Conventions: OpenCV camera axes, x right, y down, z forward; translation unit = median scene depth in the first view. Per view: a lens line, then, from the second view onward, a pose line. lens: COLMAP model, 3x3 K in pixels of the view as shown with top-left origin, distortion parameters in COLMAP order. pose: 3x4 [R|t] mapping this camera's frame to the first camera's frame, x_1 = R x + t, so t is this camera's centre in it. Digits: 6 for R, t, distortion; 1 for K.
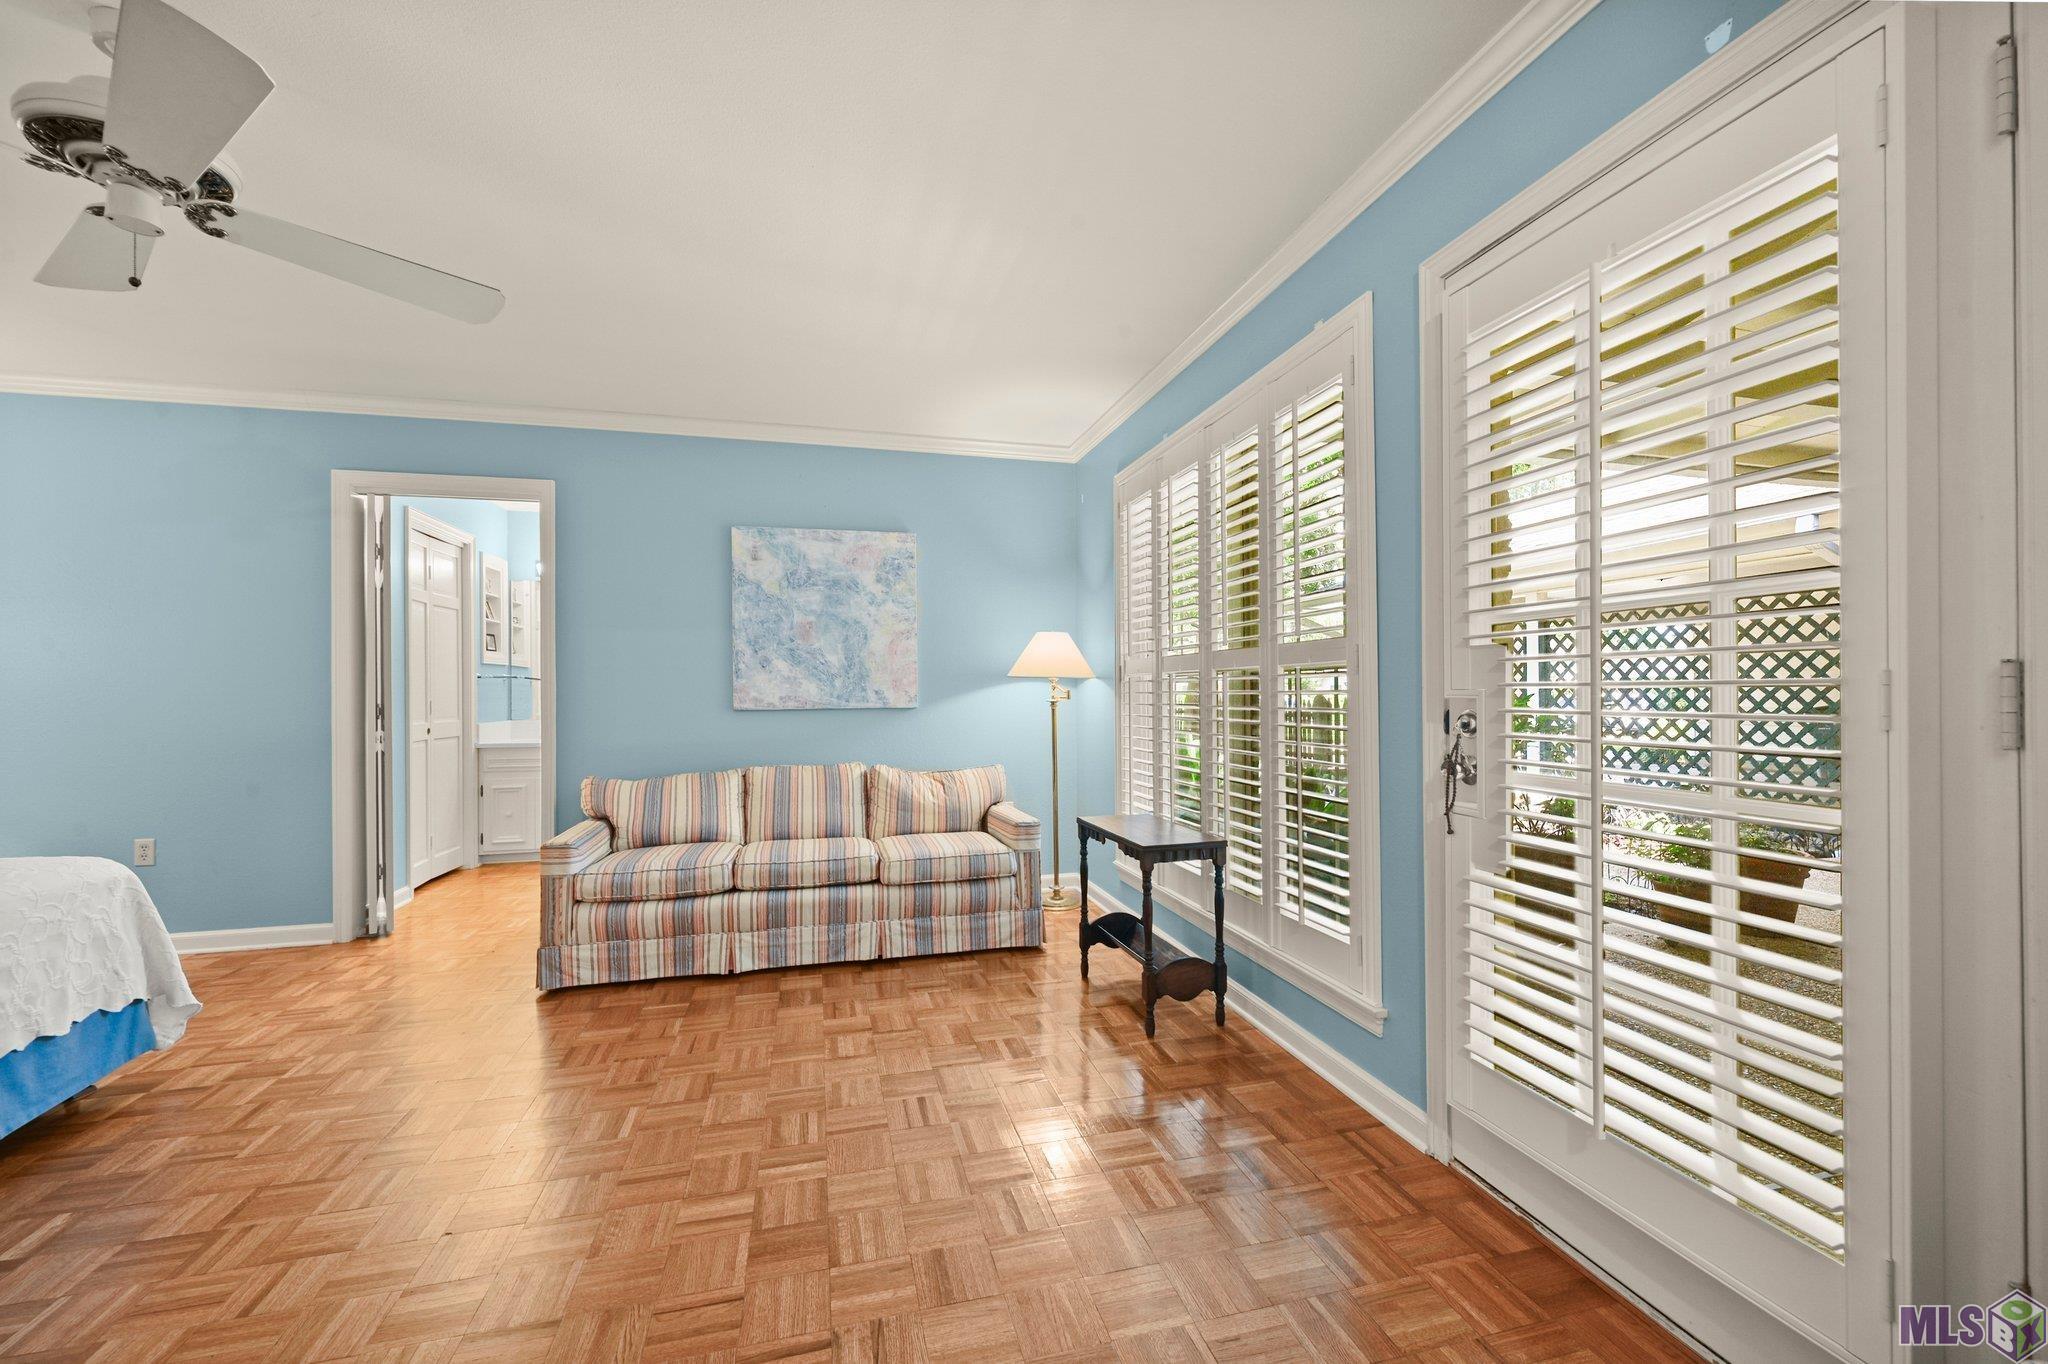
lens RADIAL K [[823.3, 0, 1028.8], [0, 823.3, 682.5], [0, 0, 1]] dist [-0.000946, 0.000161]
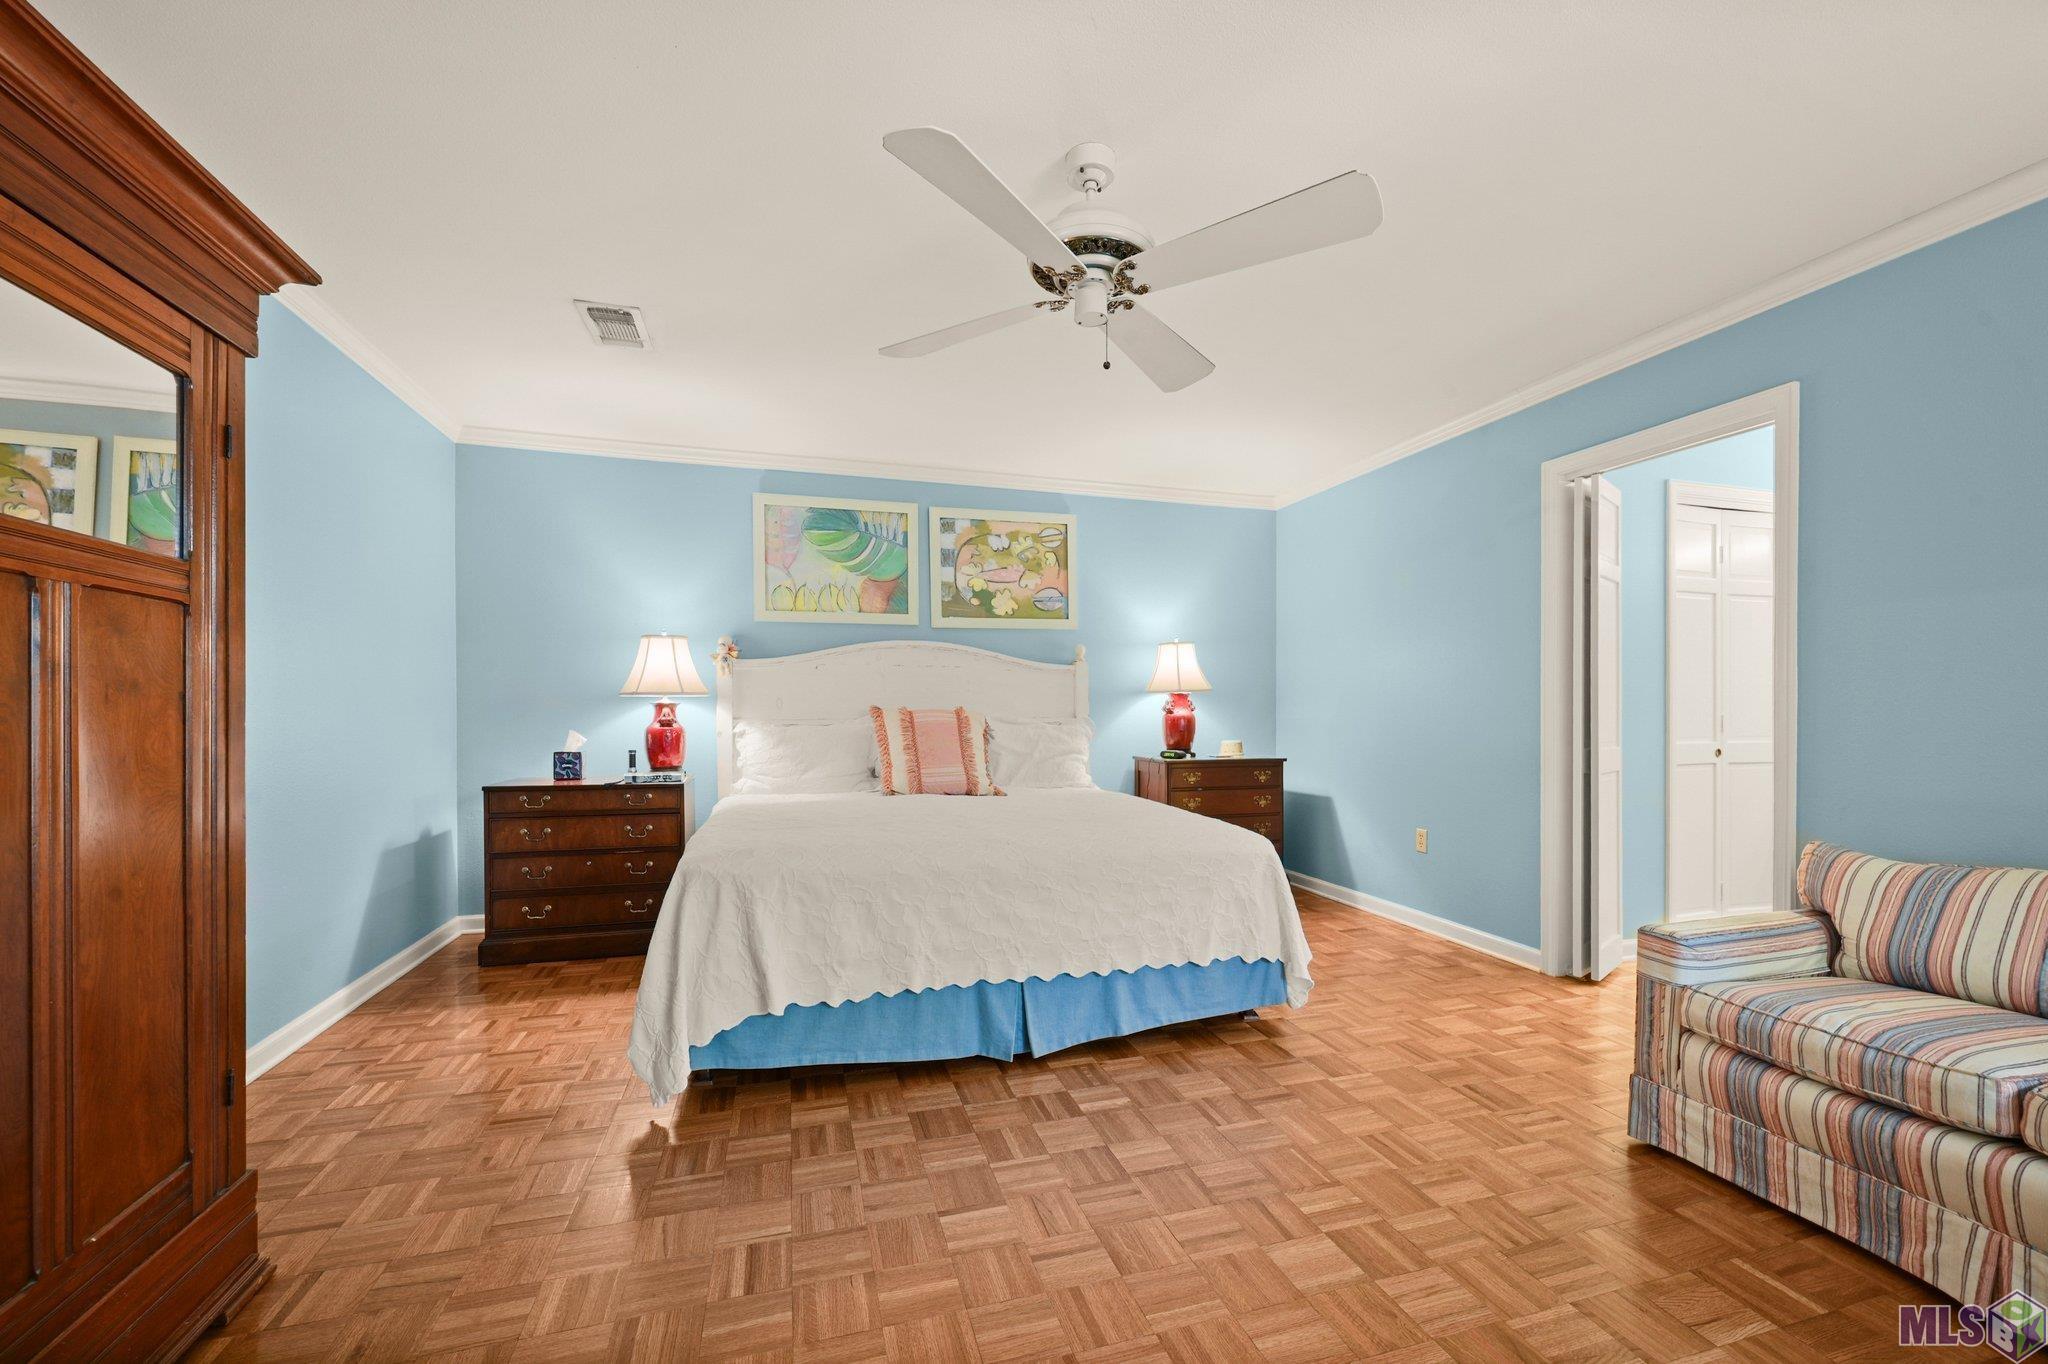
lens RADIAL K [[823.3, 0, 1026.3], [0, 823.3, 711.7], [0, 0, 1]] dist [-0.000946, 0.000161]
pose [[0.035957, 0.015268, -0.999237, 0.073531], [0.007522, 0.999851, 0.015548, 0.003227], [0.999325, -0.008075, 0.035836, 0.457407]]
